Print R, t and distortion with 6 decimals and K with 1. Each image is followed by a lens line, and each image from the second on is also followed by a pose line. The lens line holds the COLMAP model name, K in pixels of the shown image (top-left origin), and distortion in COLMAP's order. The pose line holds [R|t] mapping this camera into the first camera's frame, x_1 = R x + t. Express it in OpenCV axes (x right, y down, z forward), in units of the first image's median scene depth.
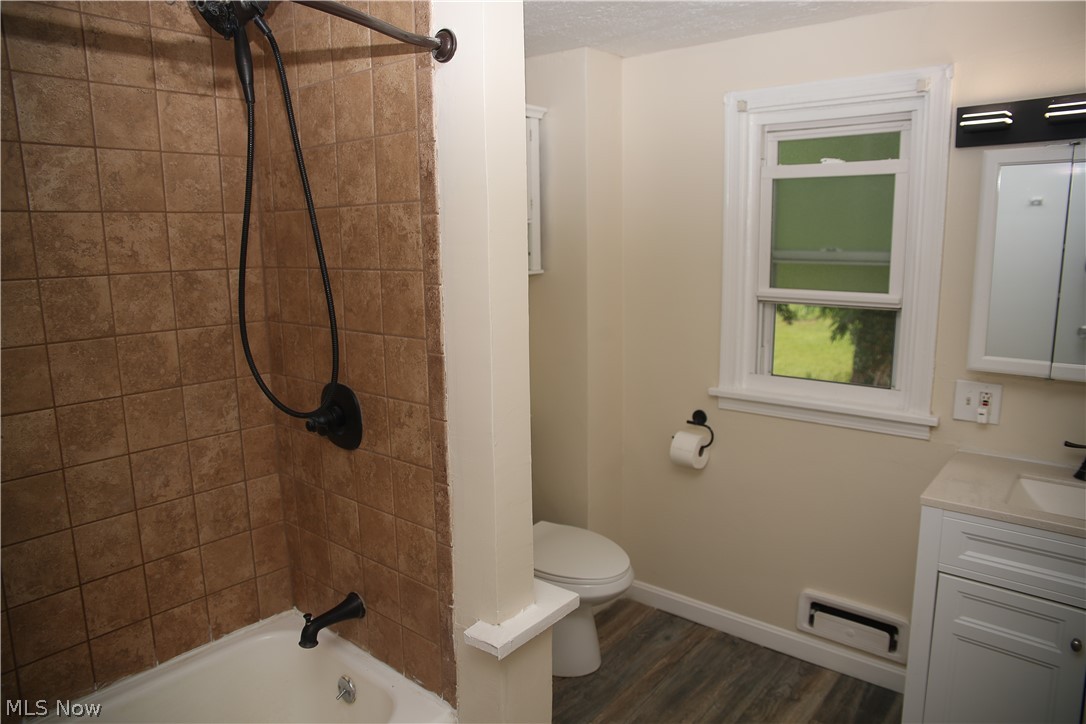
lens RADIAL K [[729.4, 0, 533.7], [0, 729.4, 363.9], [0, 0, 1]] dist [-0.095815, 0.065634]
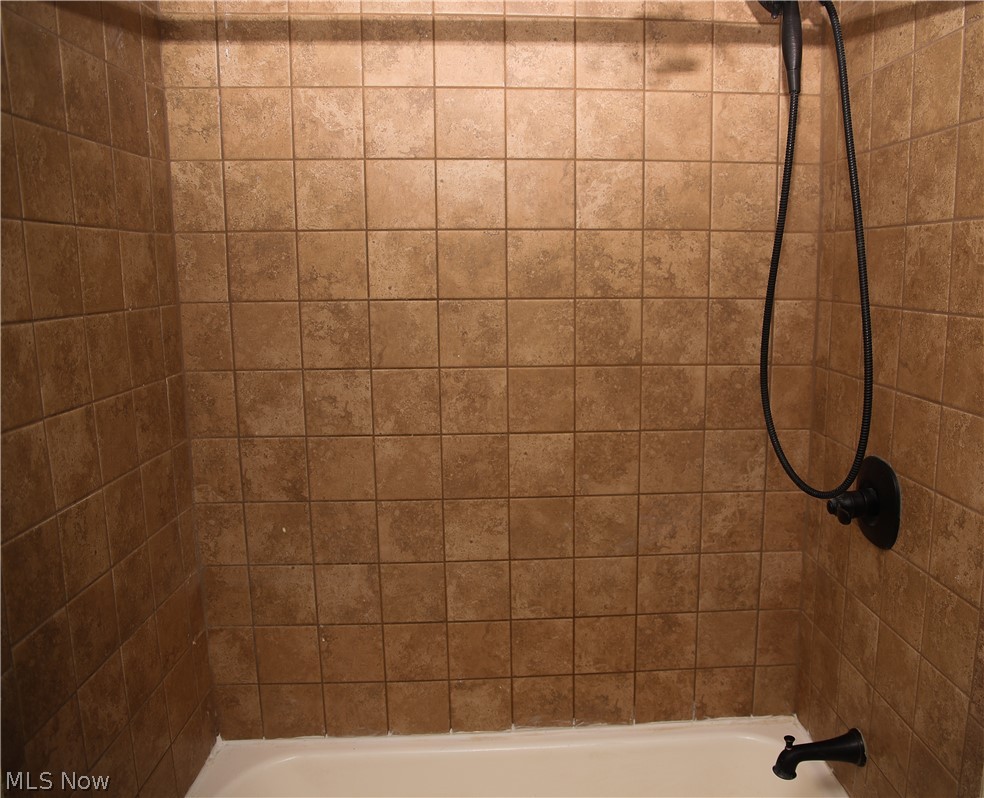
lens RADIAL K [[833.0, 0, 491.4], [0, 833.0, 406.5], [0, 0, 1]] dist [-0.126913, 0.078562]
pose [[0.701656, 0.132324, -0.700121, 0.037472], [-0.131906, 0.989743, 0.054868, -0.023535], [0.700200, 0.053851, 0.711913, 0.129113]]
